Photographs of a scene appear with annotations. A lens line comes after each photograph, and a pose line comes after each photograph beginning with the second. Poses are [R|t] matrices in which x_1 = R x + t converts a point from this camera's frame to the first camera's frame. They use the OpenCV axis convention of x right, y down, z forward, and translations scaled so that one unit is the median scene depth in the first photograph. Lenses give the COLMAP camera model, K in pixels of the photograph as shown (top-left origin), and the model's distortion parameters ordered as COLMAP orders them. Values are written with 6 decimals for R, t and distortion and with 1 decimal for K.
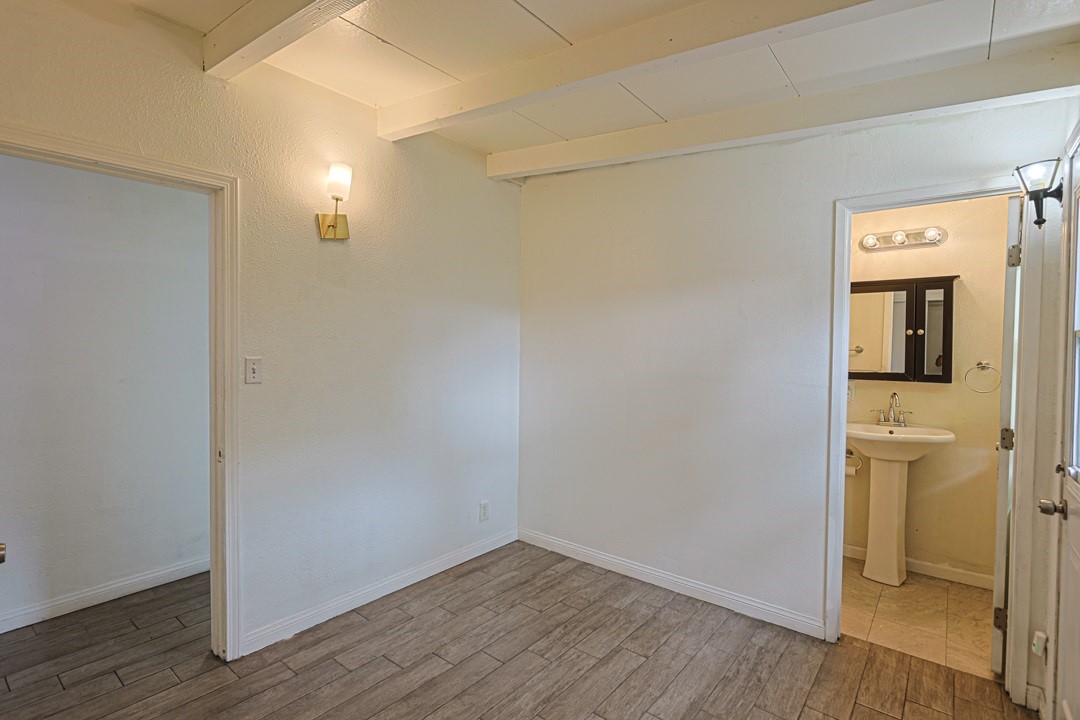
lens RADIAL K [[521.6, 0, 537.4], [0, 521.6, 358.6], [0, 0, 1]] dist [-0.003766, 0.001836]
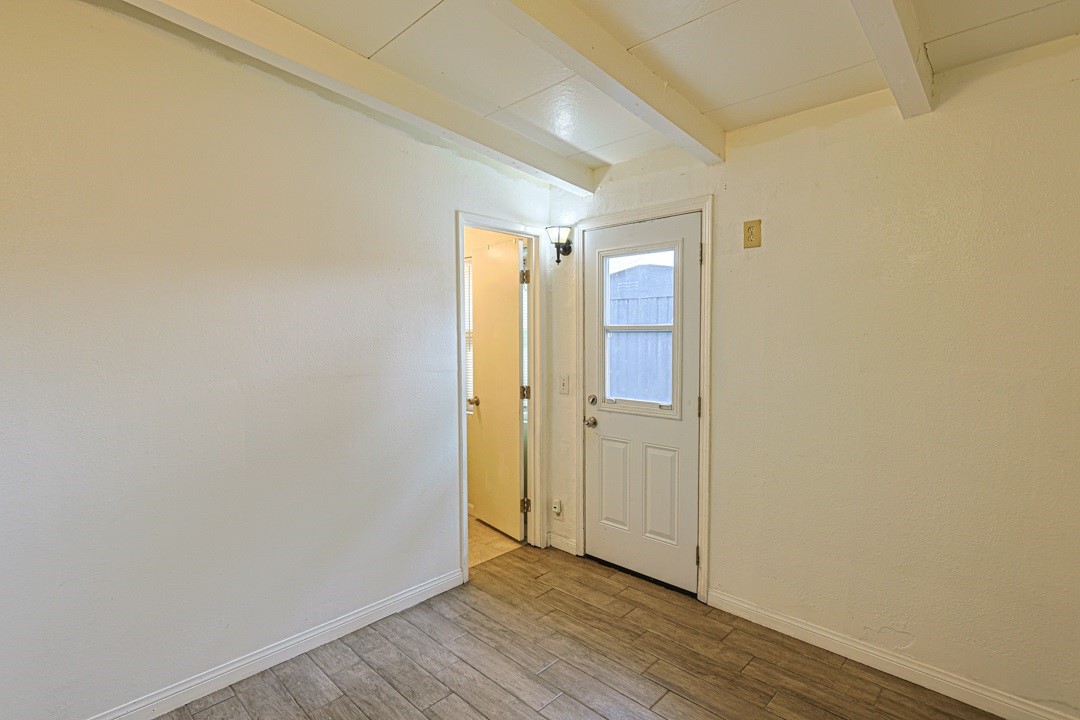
lens RADIAL K [[521.6, 0, 531.9], [0, 521.6, 357.0], [0, 0, 1]] dist [-0.003766, 0.001836]
pose [[0.087897, -0.064168, 0.994061, -0.593792], [0.027199, 0.997706, 0.061998, -0.044936], [-0.995758, 0.021588, 0.089440, 0.736808]]
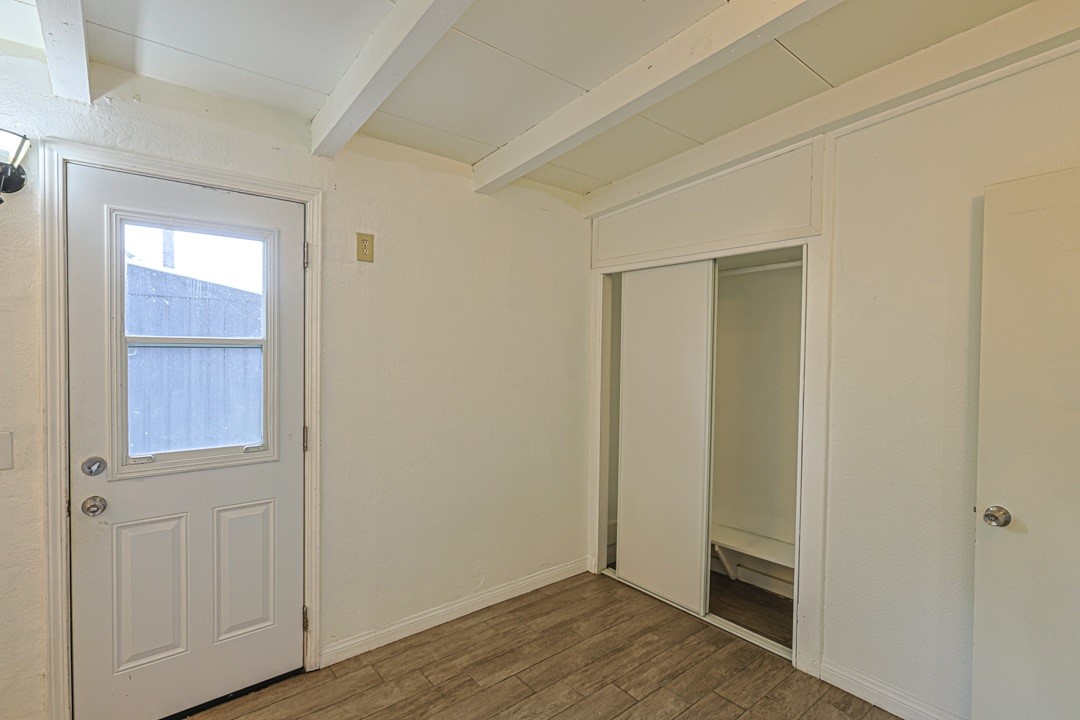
lens RADIAL K [[521.6, 0, 537.1], [0, 521.6, 358.8], [0, 0, 1]] dist [-0.003766, 0.001836]
pose [[-0.981208, -0.034923, 0.189767, -0.042315], [-0.026293, 0.998510, 0.047812, -0.056269], [-0.191154, 0.041924, -0.980664, 1.297063]]
